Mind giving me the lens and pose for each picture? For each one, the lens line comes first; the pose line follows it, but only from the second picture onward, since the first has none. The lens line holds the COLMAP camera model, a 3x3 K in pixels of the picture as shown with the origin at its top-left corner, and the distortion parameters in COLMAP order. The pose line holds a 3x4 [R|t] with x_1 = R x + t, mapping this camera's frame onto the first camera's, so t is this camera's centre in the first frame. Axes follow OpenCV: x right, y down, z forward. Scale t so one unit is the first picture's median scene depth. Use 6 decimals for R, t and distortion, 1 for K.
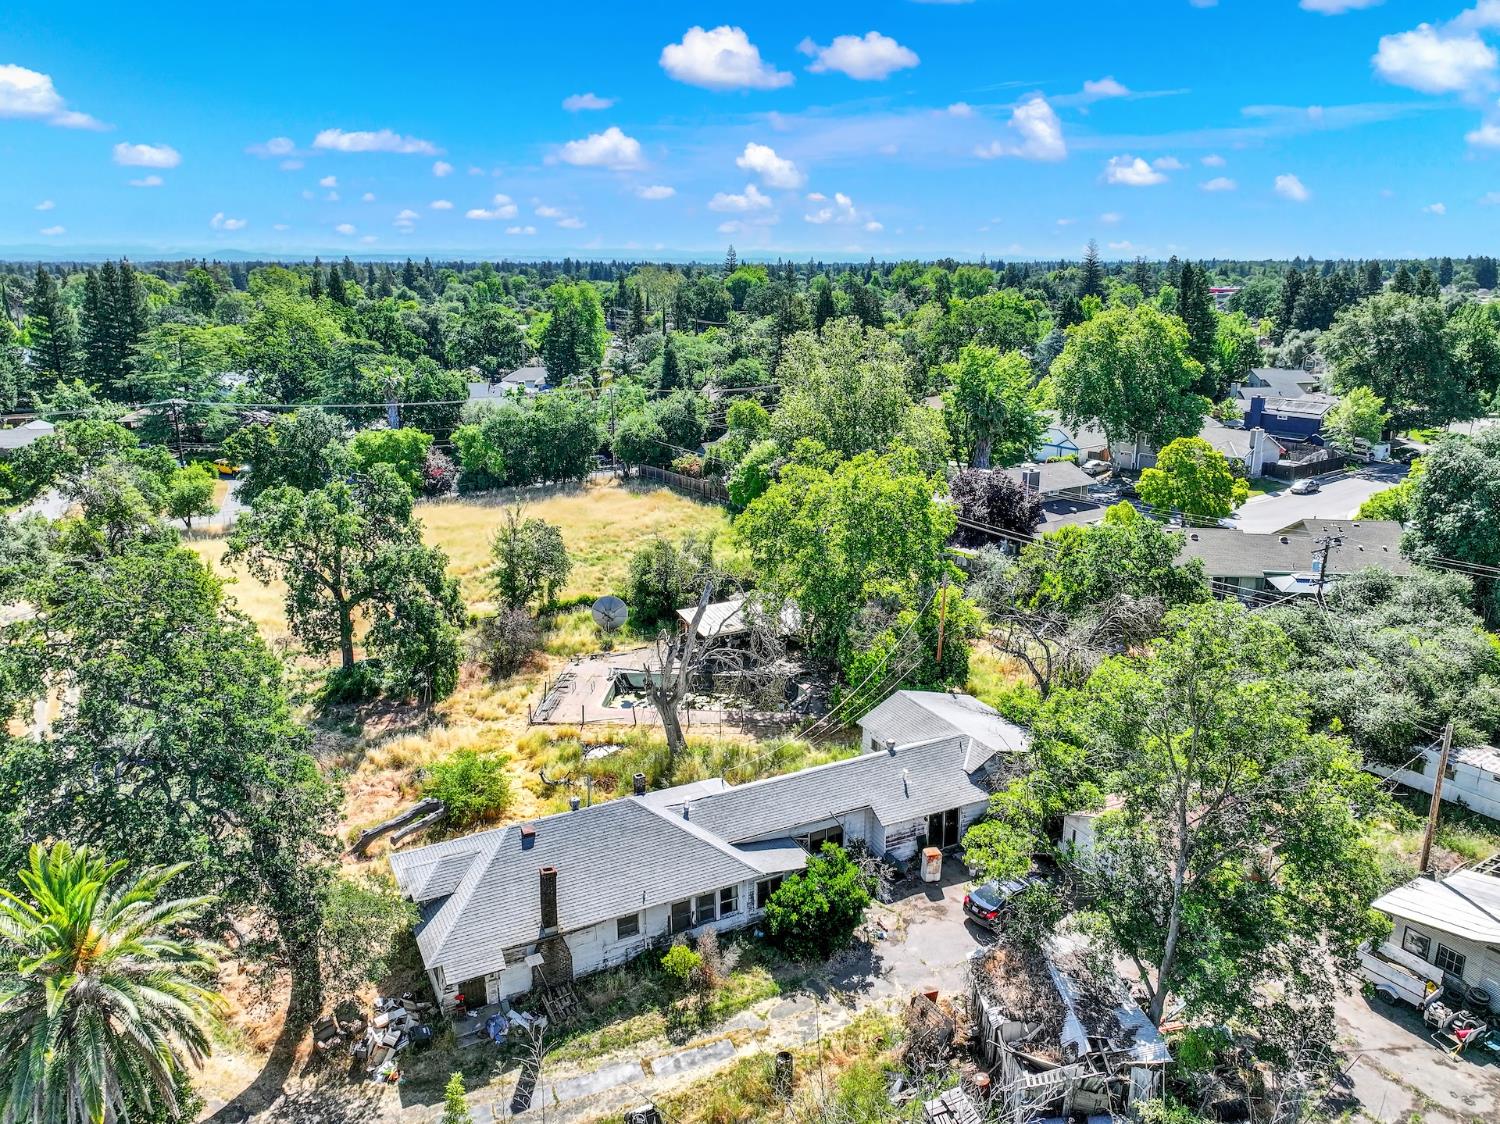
lens RADIAL K [[1041.4, 0, 750.0], [0, 1041.4, 562.0], [0, 0, 1]] dist [-0.000087, 0.008243]
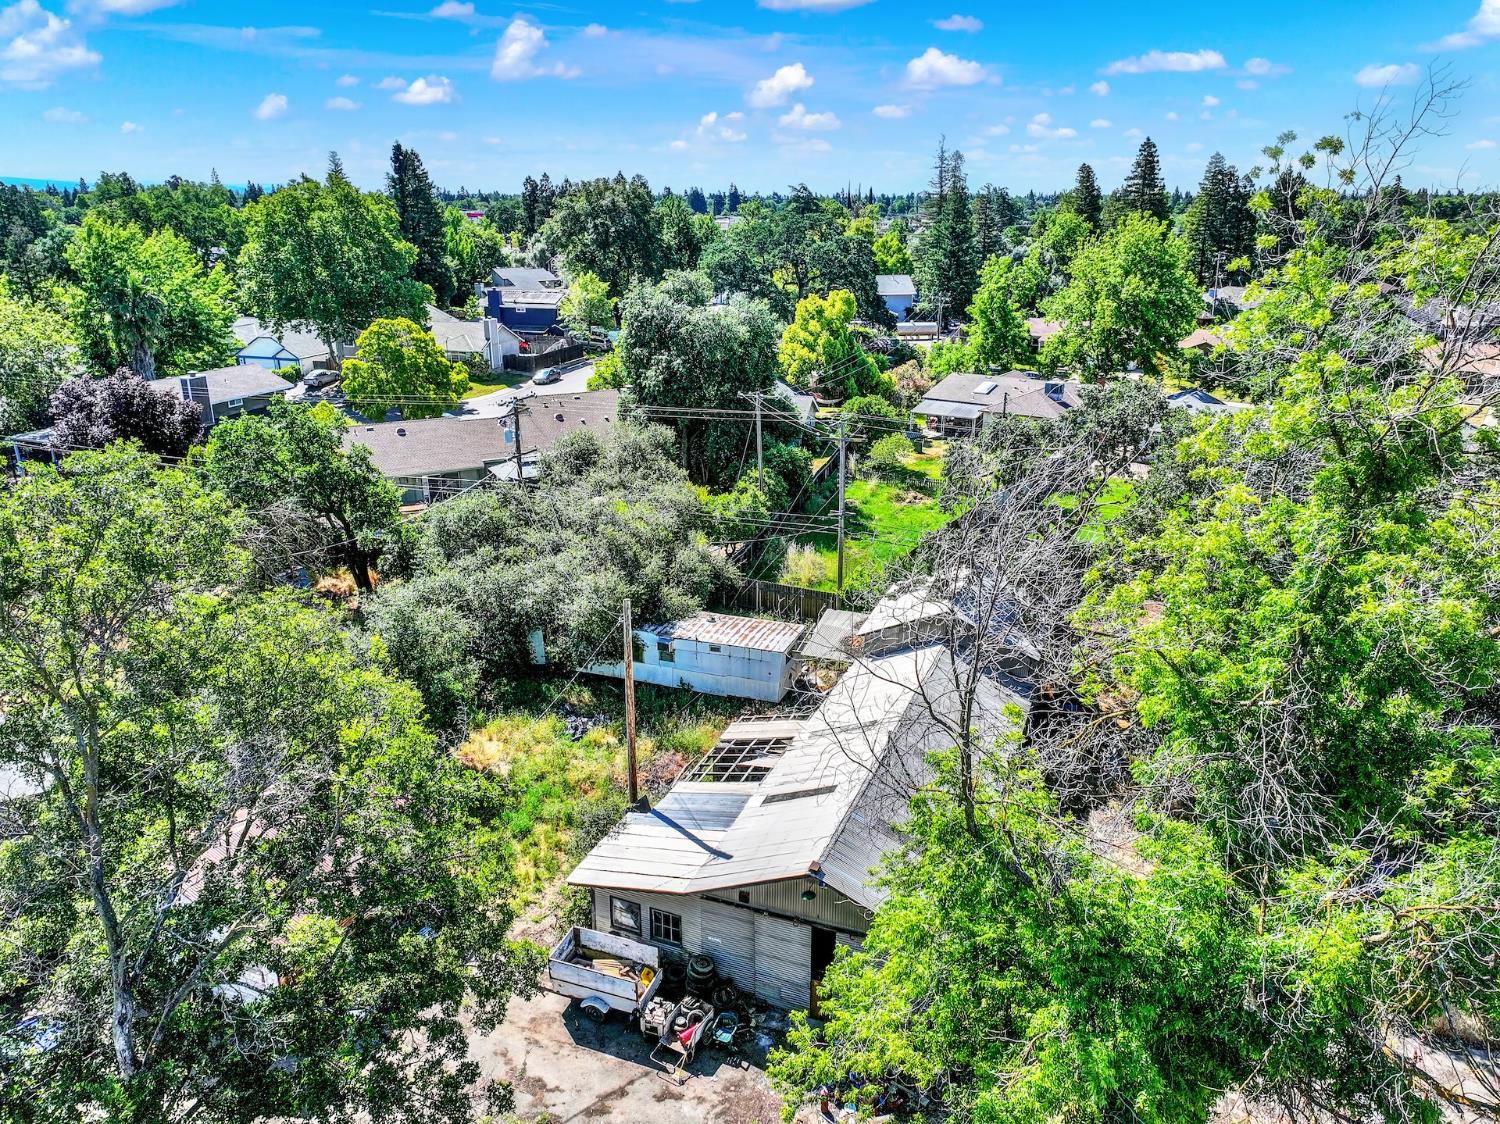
lens RADIAL K [[1041.4, 0, 750.0], [0, 1041.4, 562.0], [0, 0, 1]] dist [-0.000087, 0.008243]
pose [[0.803883, -0.186701, 0.564725, 0.219016], [0.156028, 0.982401, 0.102682, 0.045473], [-0.573958, 0.005568, 0.818866, 0.233602]]
